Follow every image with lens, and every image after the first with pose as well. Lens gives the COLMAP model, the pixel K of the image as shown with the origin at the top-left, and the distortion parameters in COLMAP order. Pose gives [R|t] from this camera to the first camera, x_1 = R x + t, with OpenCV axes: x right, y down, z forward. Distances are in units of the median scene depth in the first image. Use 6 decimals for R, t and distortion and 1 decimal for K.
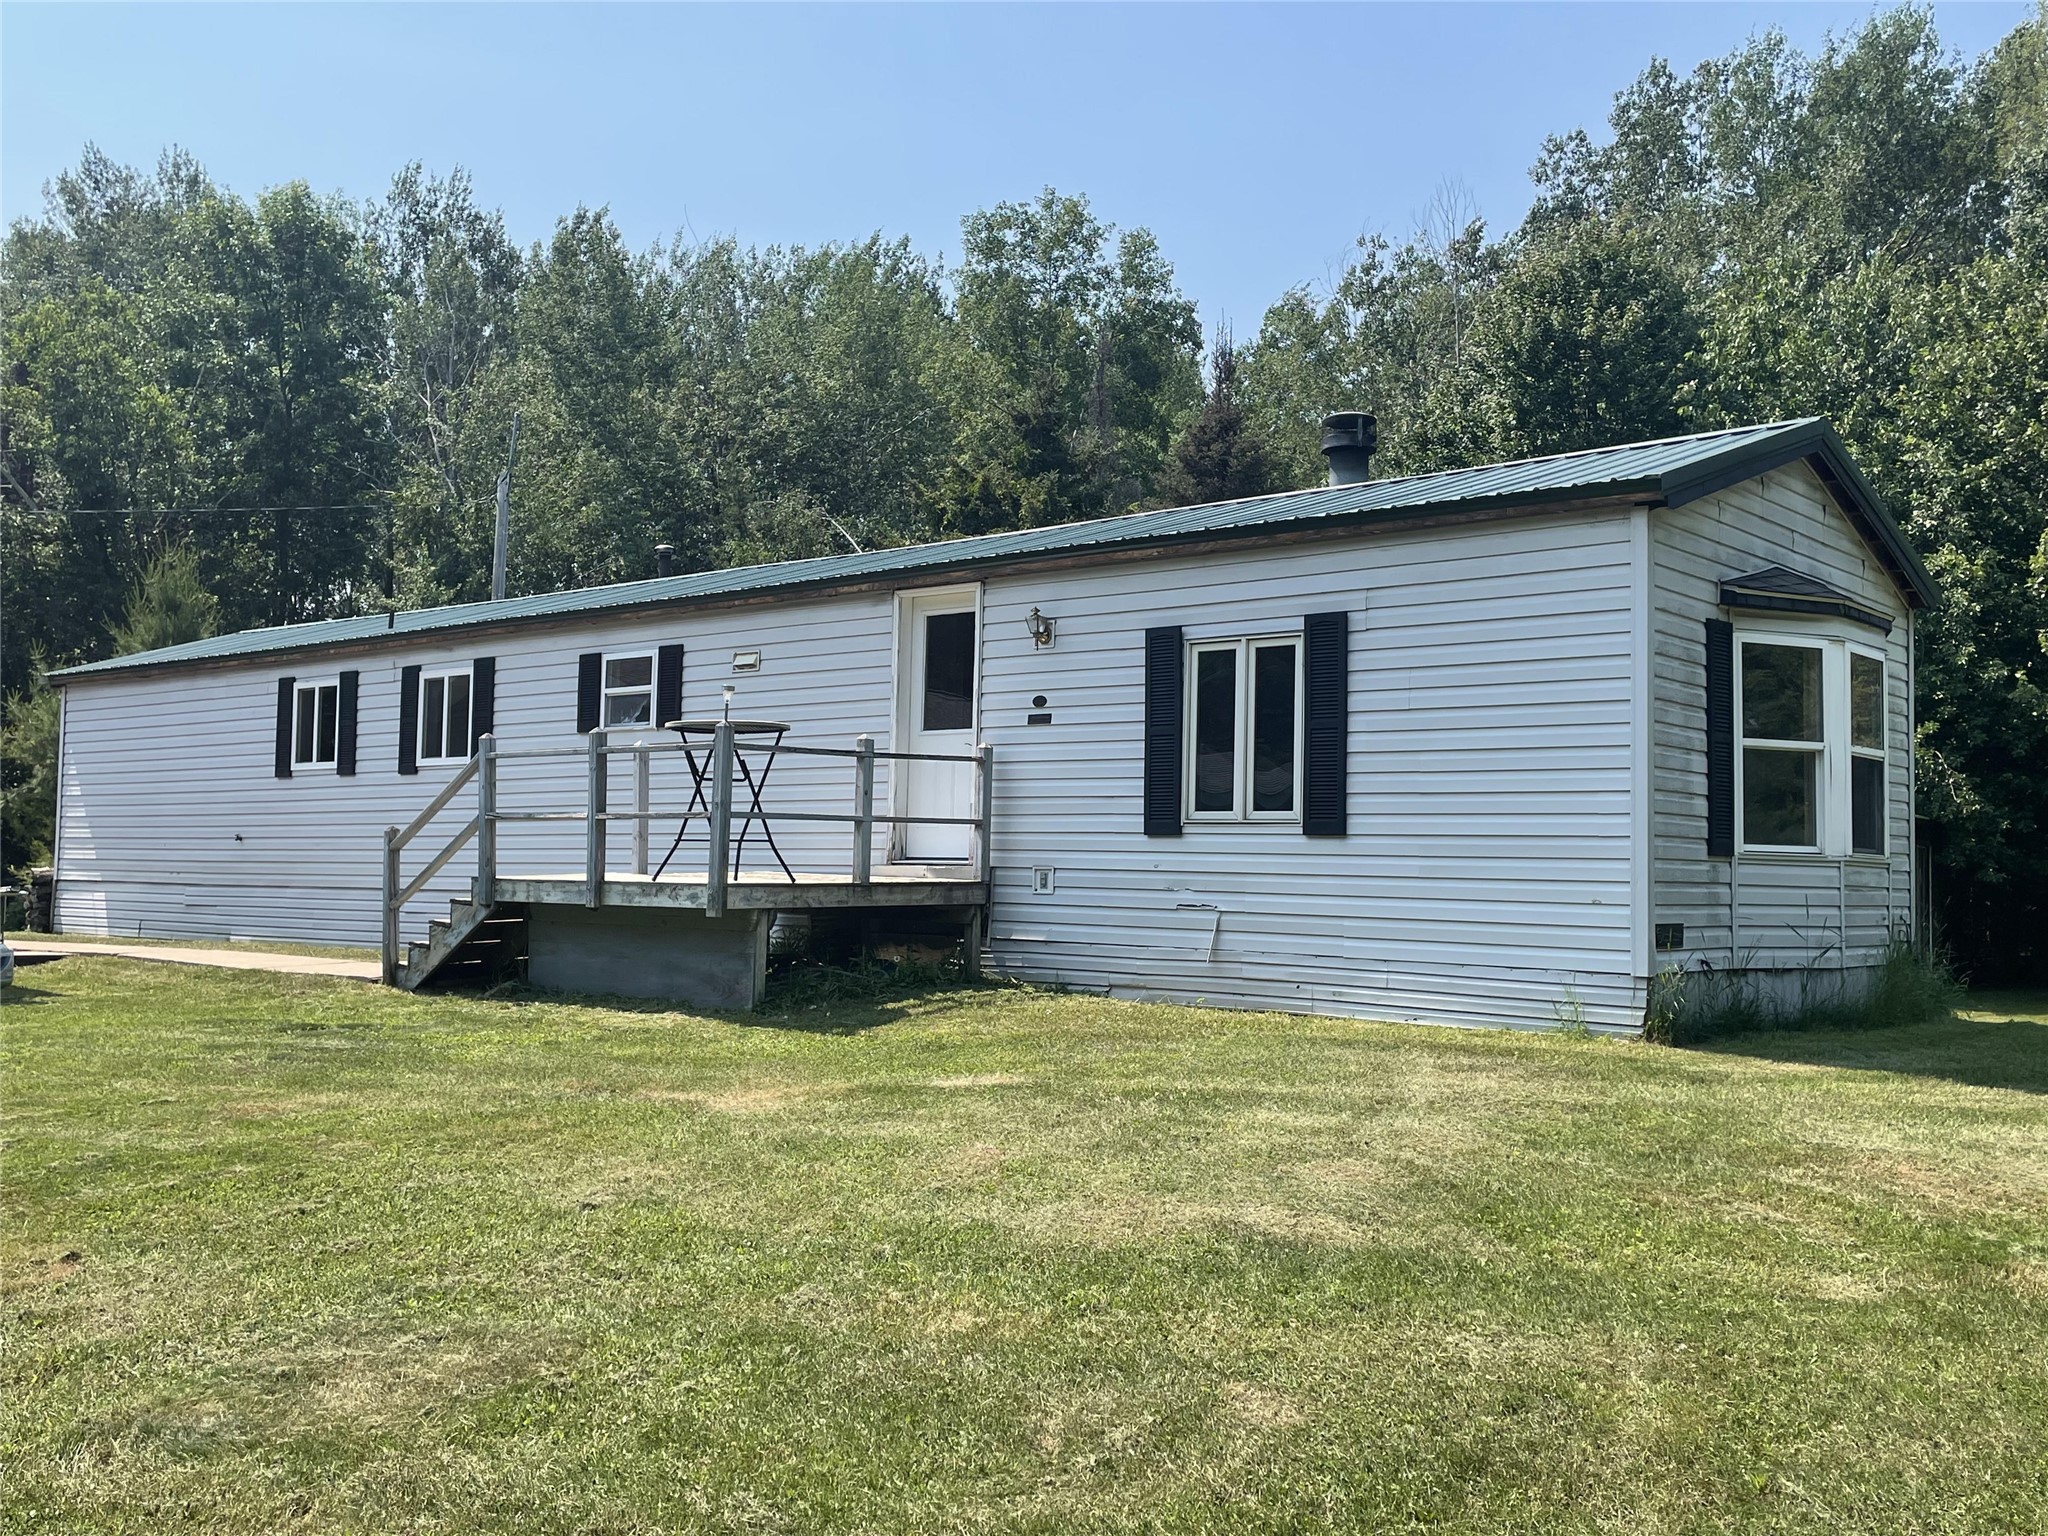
lens RADIAL K [[1886.1, 0, 1024.1], [0, 1886.1, 765.7], [0, 0, 1]] dist [0.005111, 0.000000]
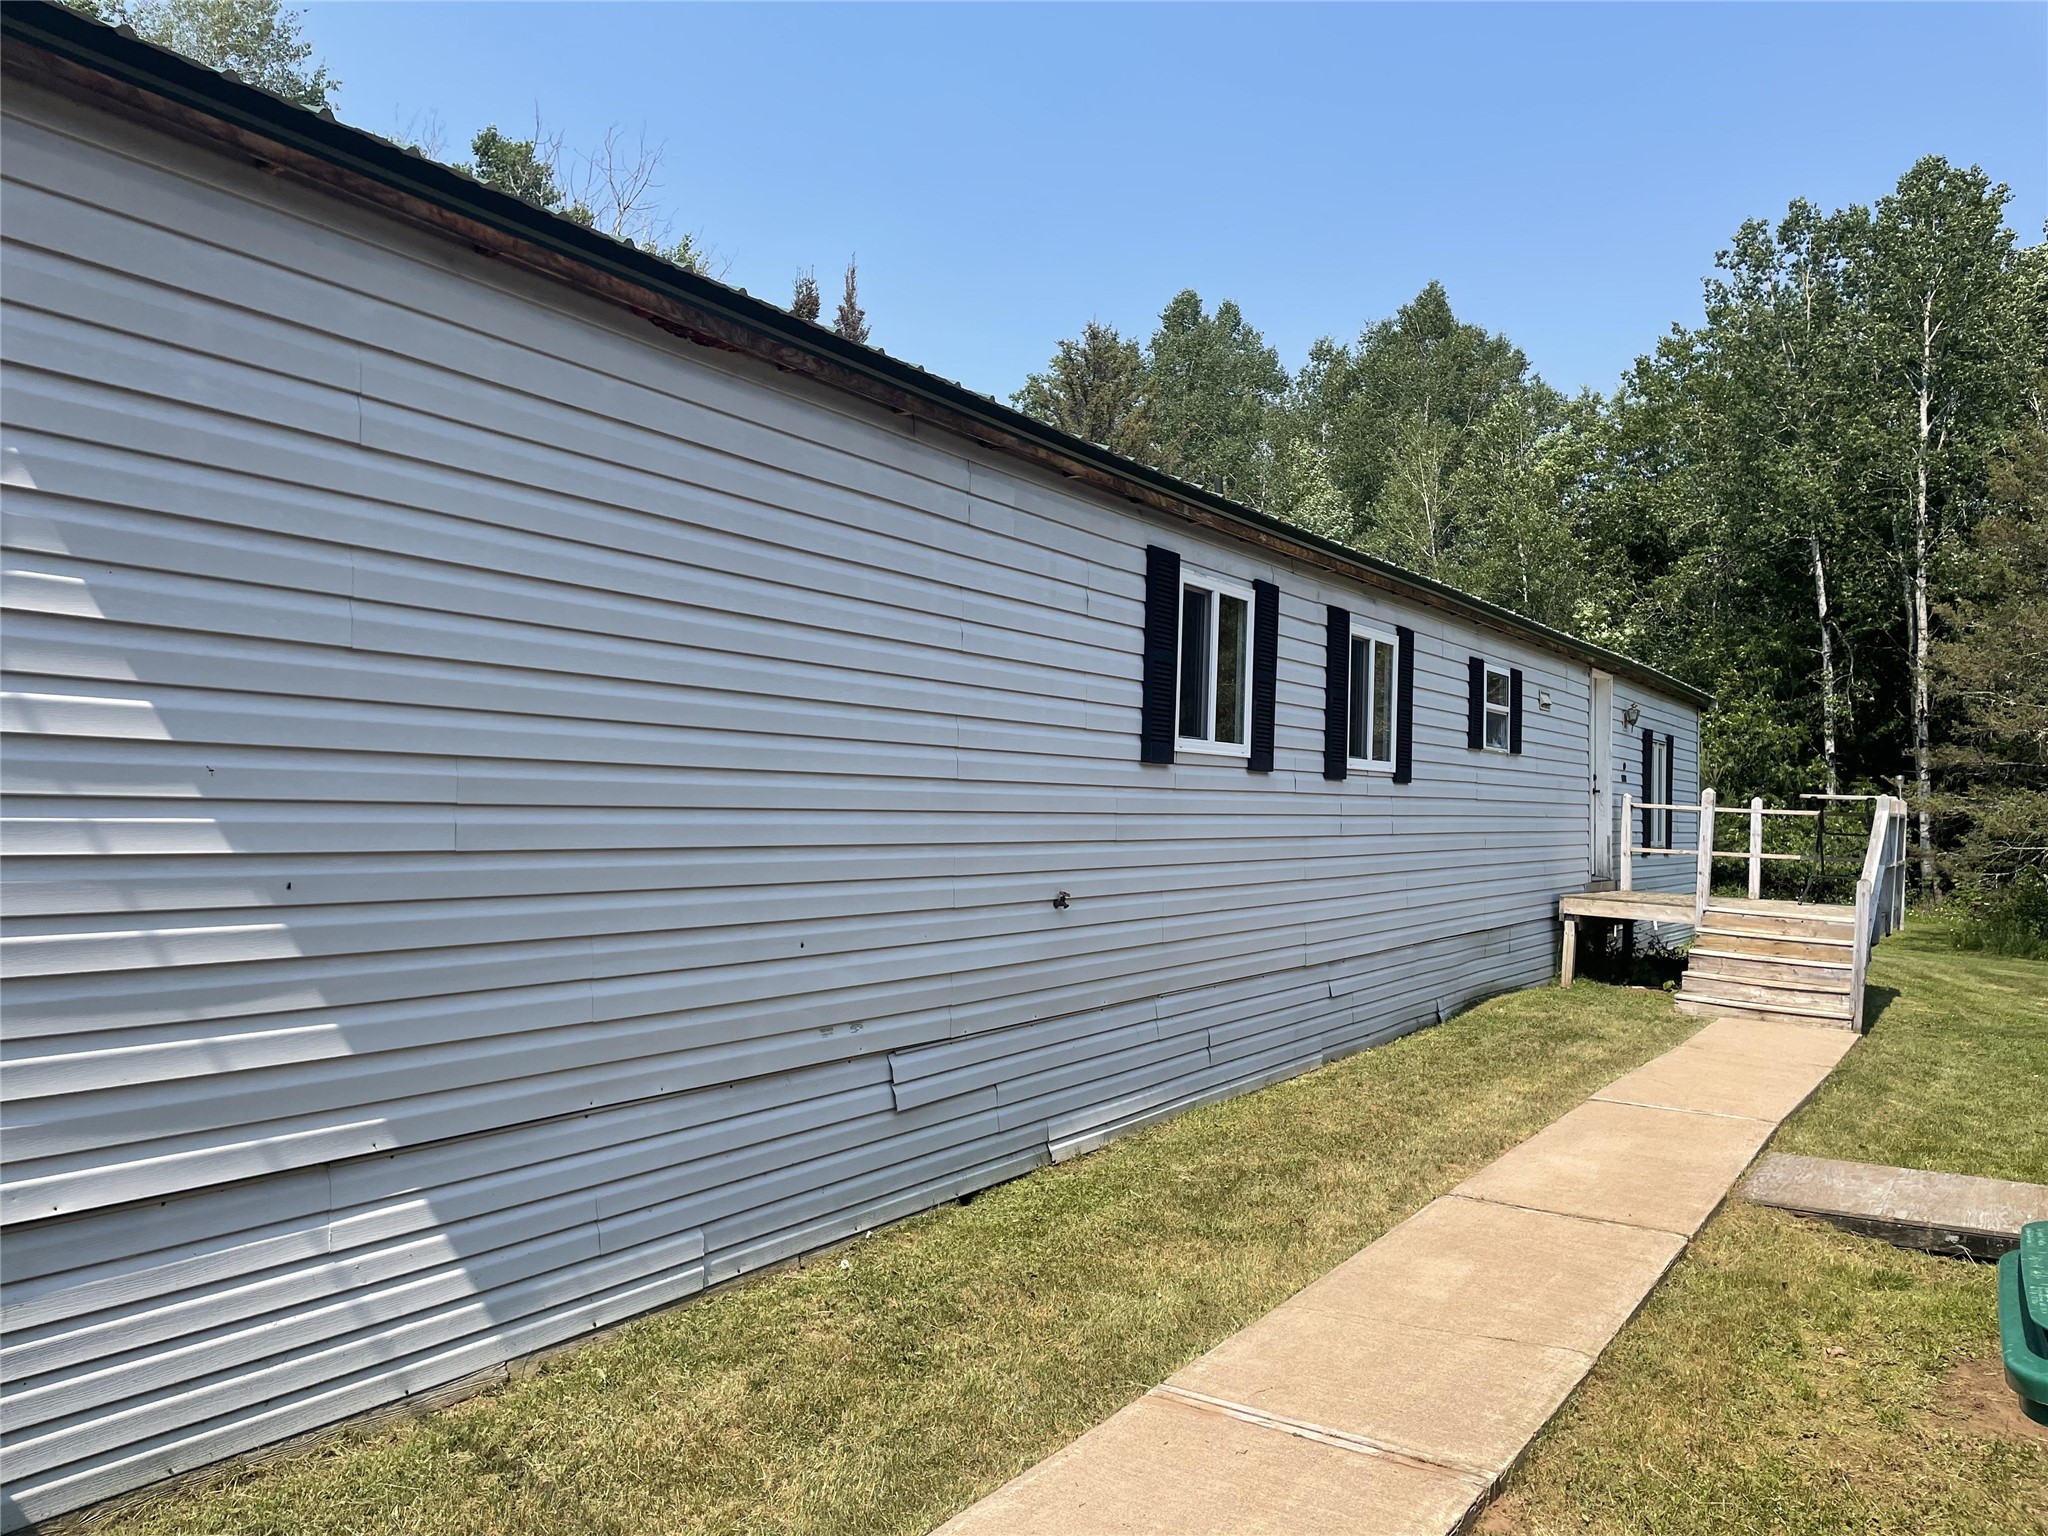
lens RADIAL K [[1544.4, 0, 1008.0], [0, 1544.4, 780.6], [0, 0, 1]] dist [0.042098, -0.065218]
pose [[-0.113996, -0.005716, 0.993465, -0.794442], [-0.082221, 0.996607, -0.003700, 0.015208], [-0.990073, -0.082106, -0.114080, 1.118492]]
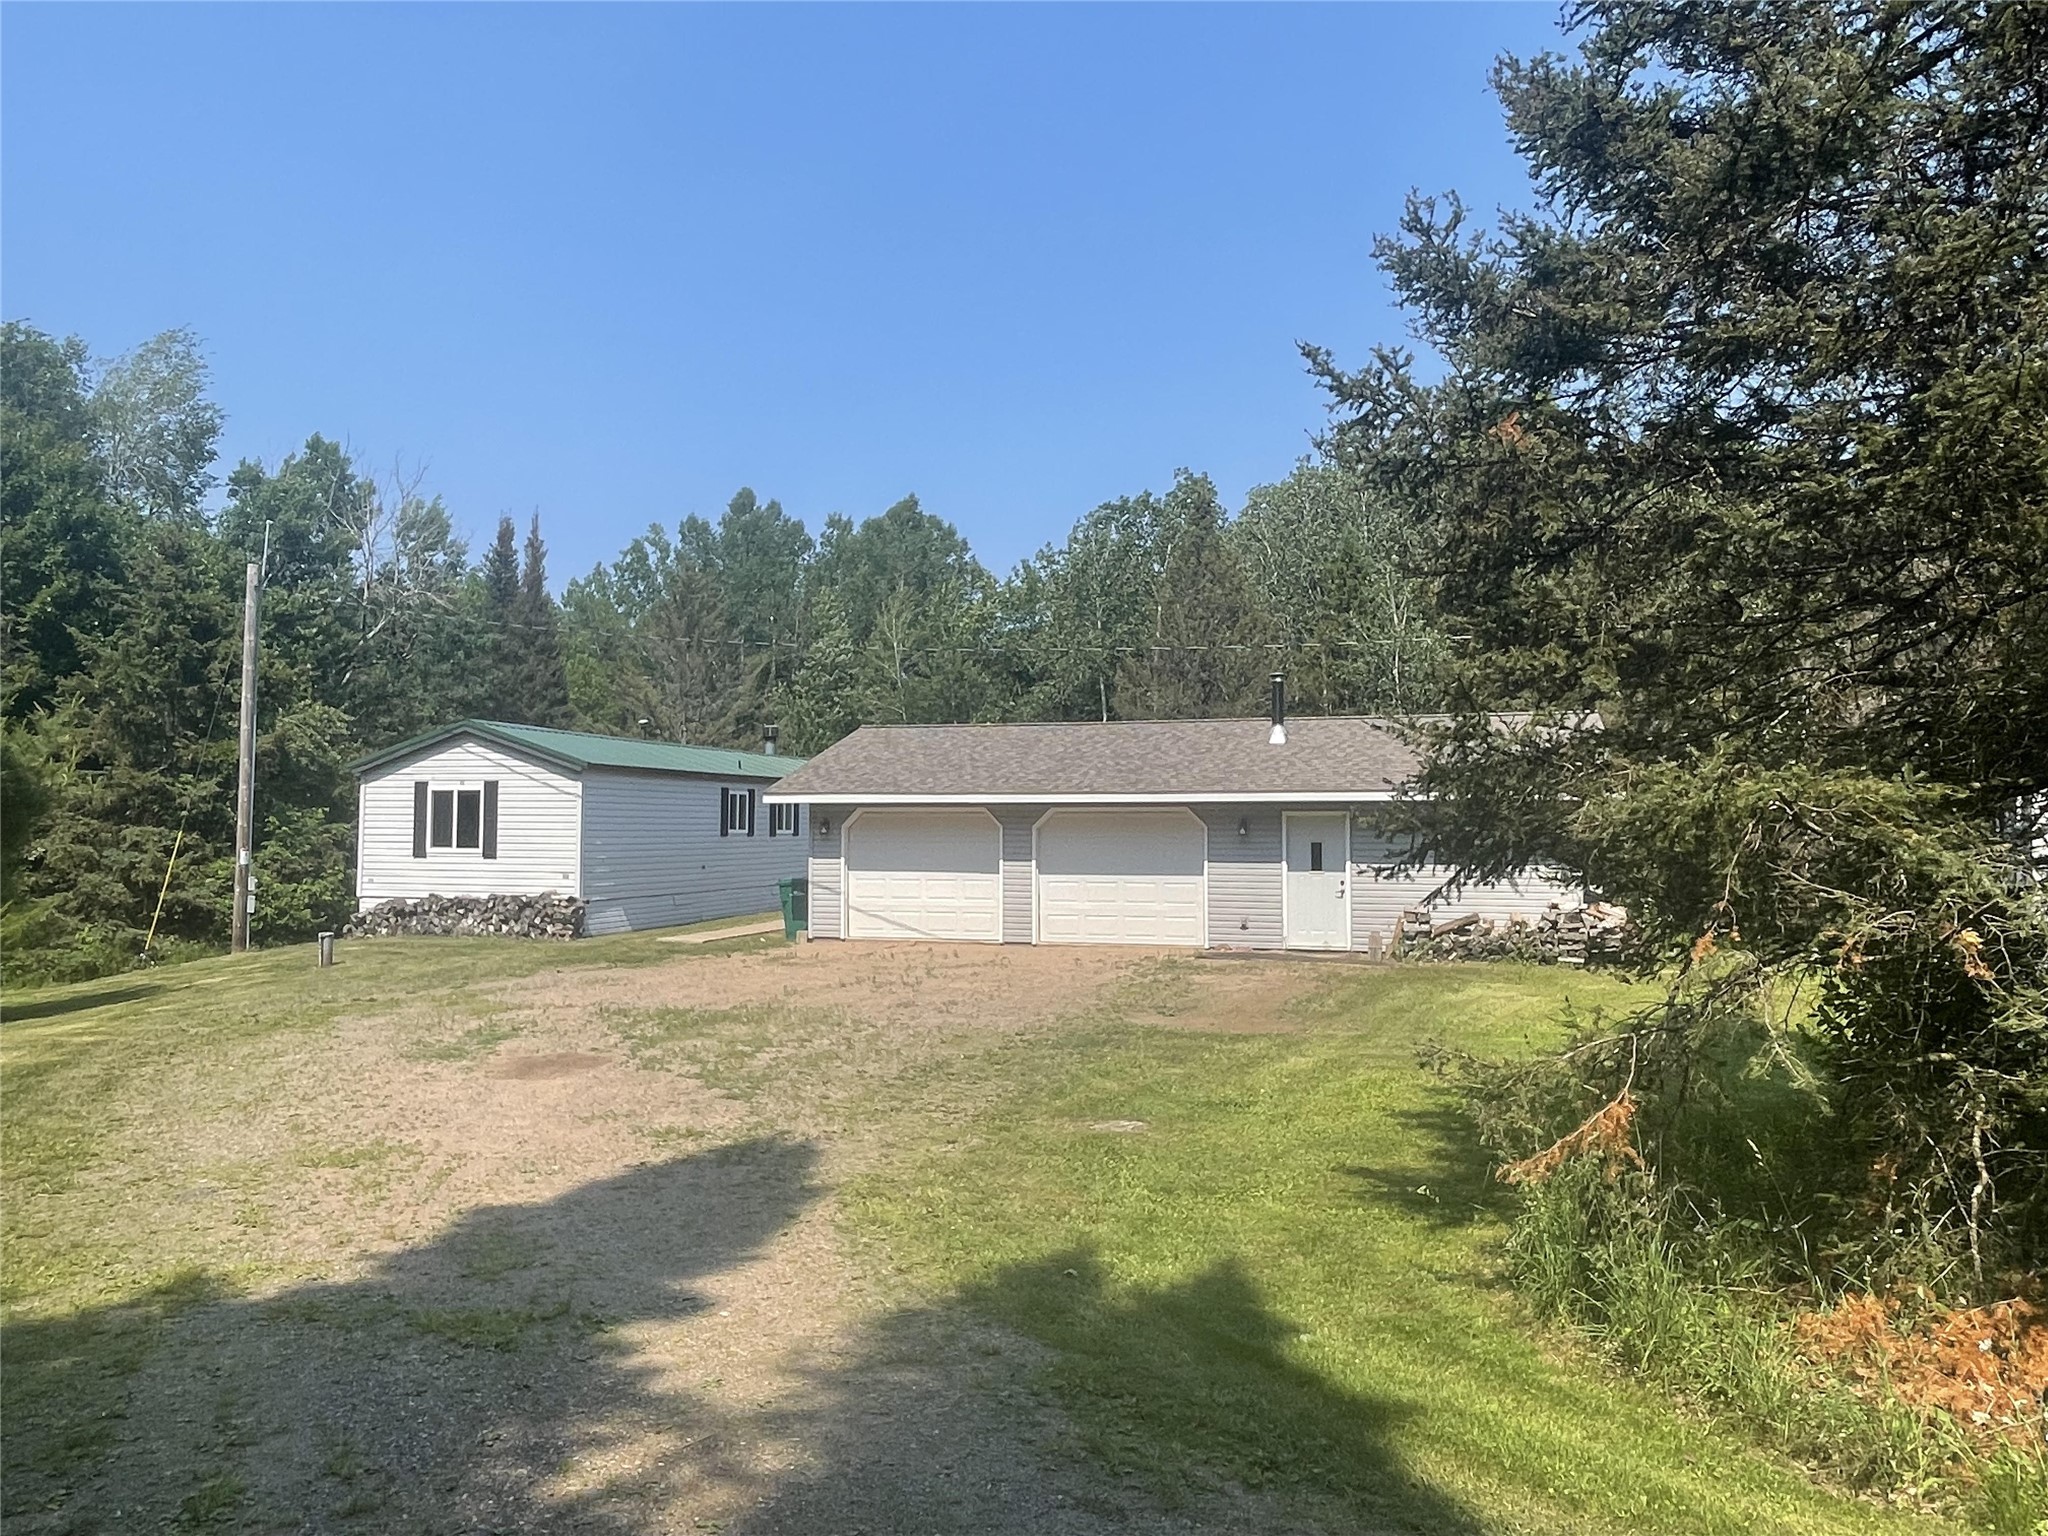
lens RADIAL K [[1490.0, 0, 1016.6], [0, 1490.0, 731.0], [0, 0, 1]] dist [-0.005181, 0.005255]
pose [[-0.386648, 0.045019, 0.921128, -2.084017], [-0.053626, 0.996020, -0.071189, -0.009942], [-0.920667, -0.076922, -0.382695, 1.383999]]
